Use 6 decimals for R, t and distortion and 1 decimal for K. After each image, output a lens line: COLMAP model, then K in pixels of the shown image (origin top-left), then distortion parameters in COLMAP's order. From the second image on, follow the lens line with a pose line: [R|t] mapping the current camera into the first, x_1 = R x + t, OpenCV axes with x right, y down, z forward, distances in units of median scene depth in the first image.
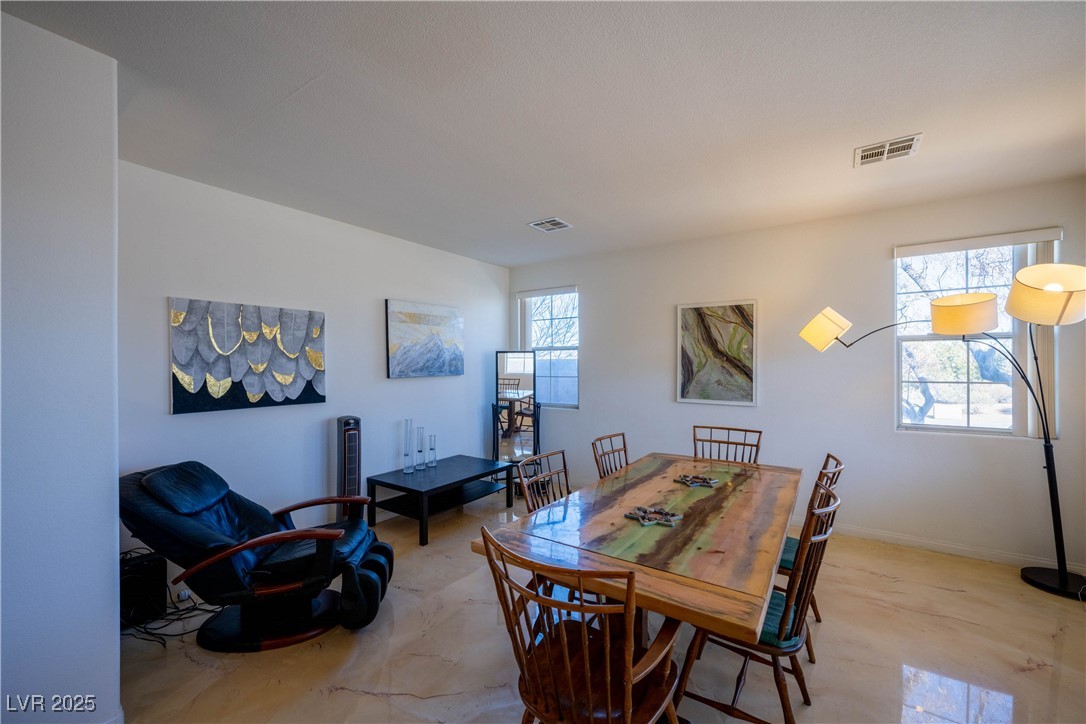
lens RADIAL K [[430.9, 0, 543.8], [0, 430.9, 363.8], [0, 0, 1]] dist [0.002748, 0.000107]
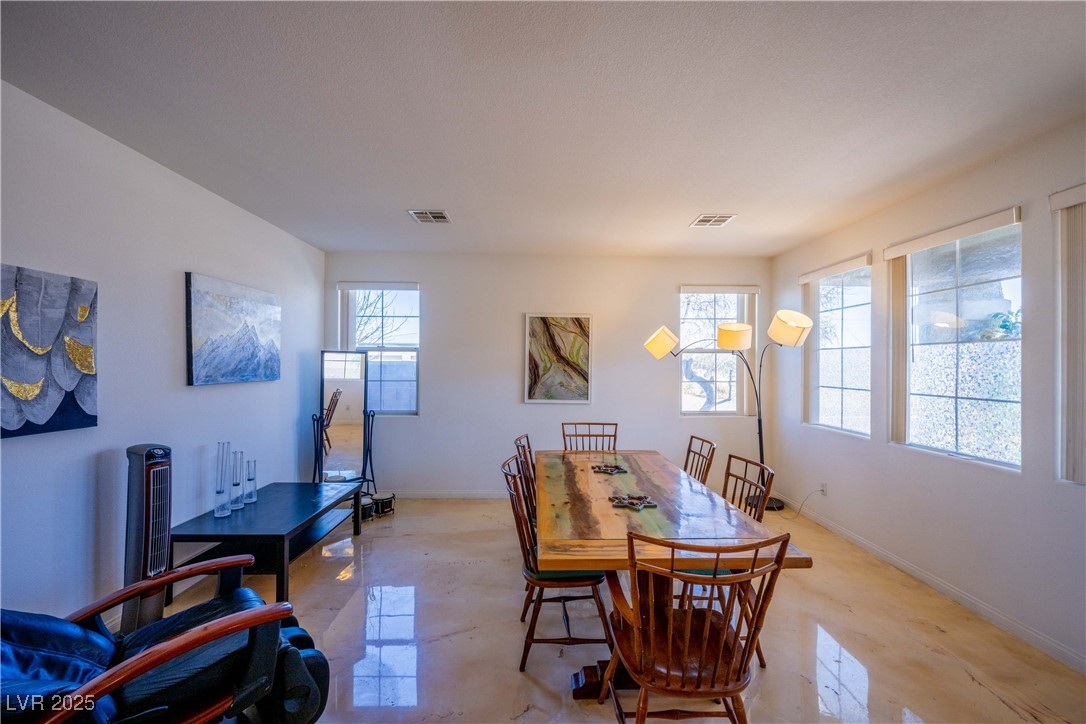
lens RADIAL K [[430.9, 0, 539.2], [0, 430.9, 364.4], [0, 0, 1]] dist [0.002748, 0.000107]
pose [[0.815770, 0.010607, 0.578279, -0.303041], [-0.008223, 0.999943, -0.006741, -0.000767], [-0.578317, 0.000744, 0.815812, 0.103575]]
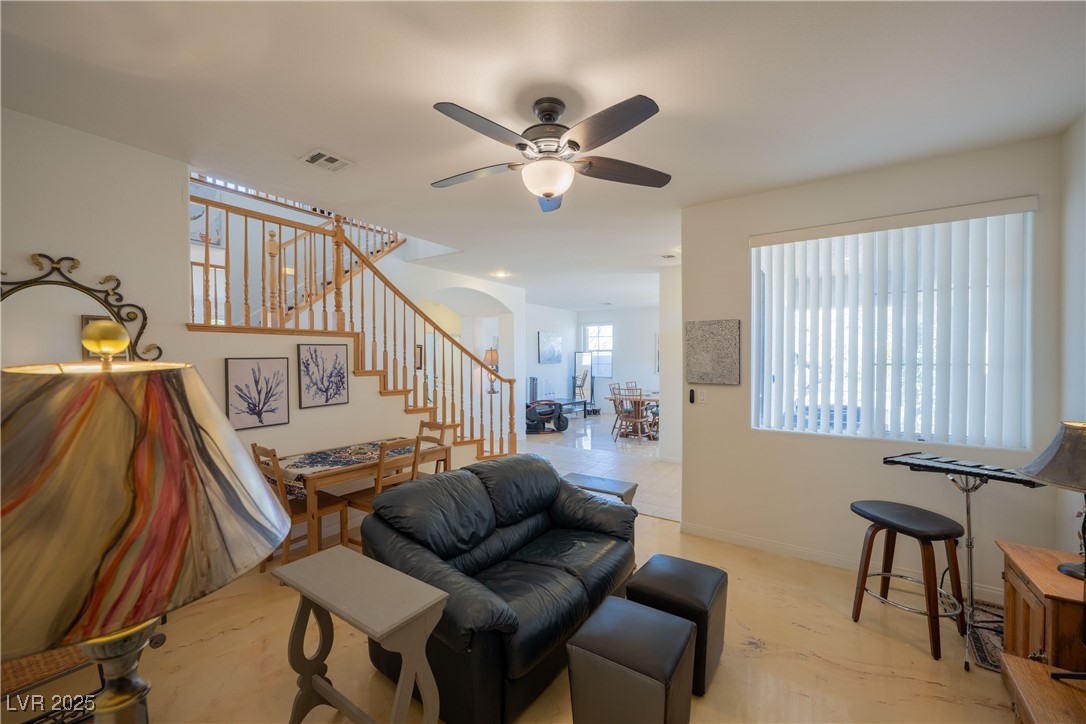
lens RADIAL K [[430.9, 0, 541.5], [0, 430.9, 363.8], [0, 0, 1]] dist [0.002748, 0.000107]
pose [[0.999942, 0.001107, 0.010688, -0.373125], [-0.001199, 0.999962, 0.008614, 0.014577], [-0.010678, -0.008626, 0.999906, -1.474923]]
